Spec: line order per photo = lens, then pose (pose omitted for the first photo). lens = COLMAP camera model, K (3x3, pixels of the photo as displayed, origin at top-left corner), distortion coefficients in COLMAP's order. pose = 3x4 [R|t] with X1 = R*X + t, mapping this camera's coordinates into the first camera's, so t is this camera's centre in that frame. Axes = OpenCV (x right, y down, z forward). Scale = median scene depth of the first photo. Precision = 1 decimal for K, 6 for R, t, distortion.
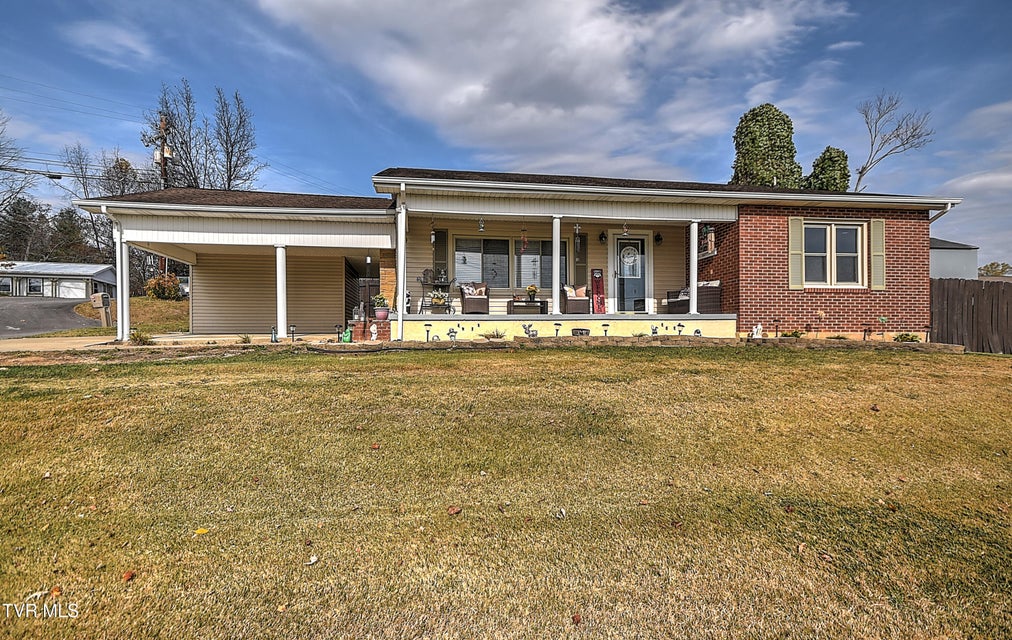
lens RADIAL K [[513.9, 0, 524.7], [0, 513.9, 335.7], [0, 0, 1]] dist [0.023603, 0.000290]
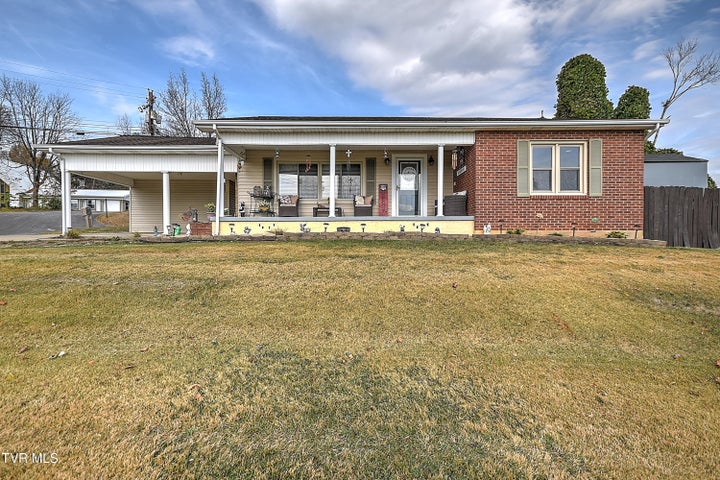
lens RADIAL K [[366.2, 0, 360.0], [0, 366.2, 240.0], [0, 0, 1]] dist [0.020739, 0.000184]
pose [[0.988618, 0.004651, -0.150377, 0.258076], [-0.003388, 0.999957, 0.008654, 0.010217], [0.150411, -0.008046, 0.988591, 0.046563]]
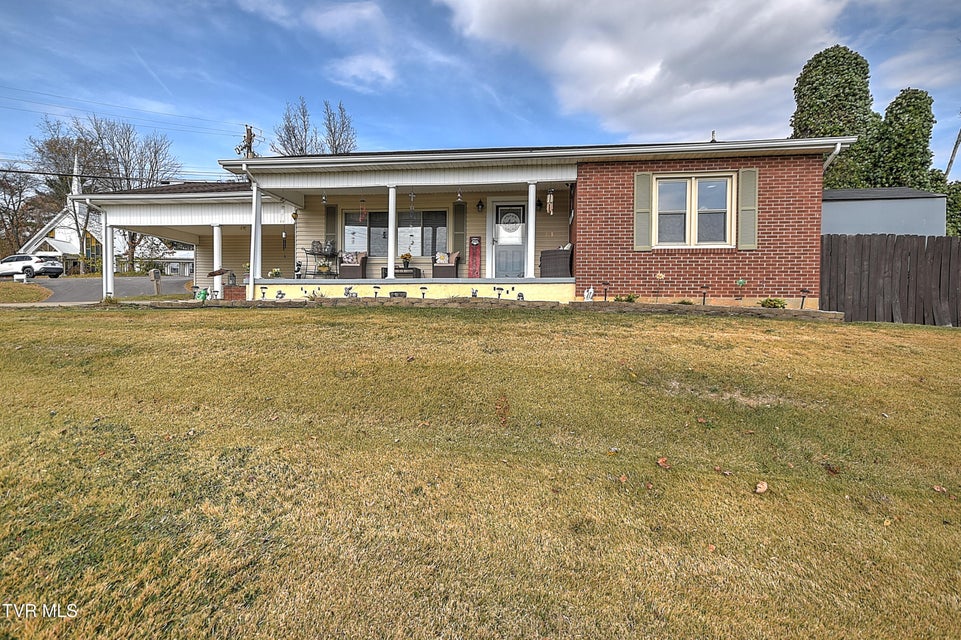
lens RADIAL K [[484.8, 0, 467.9], [0, 484.8, 321.3], [0, 0, 1]] dist [0.017816, -0.000257]
pose [[0.959792, 0.017030, -0.280196, 0.458147], [-0.011260, 0.999690, 0.022192, 0.020767], [0.280487, -0.018145, 0.959686, 0.071465]]
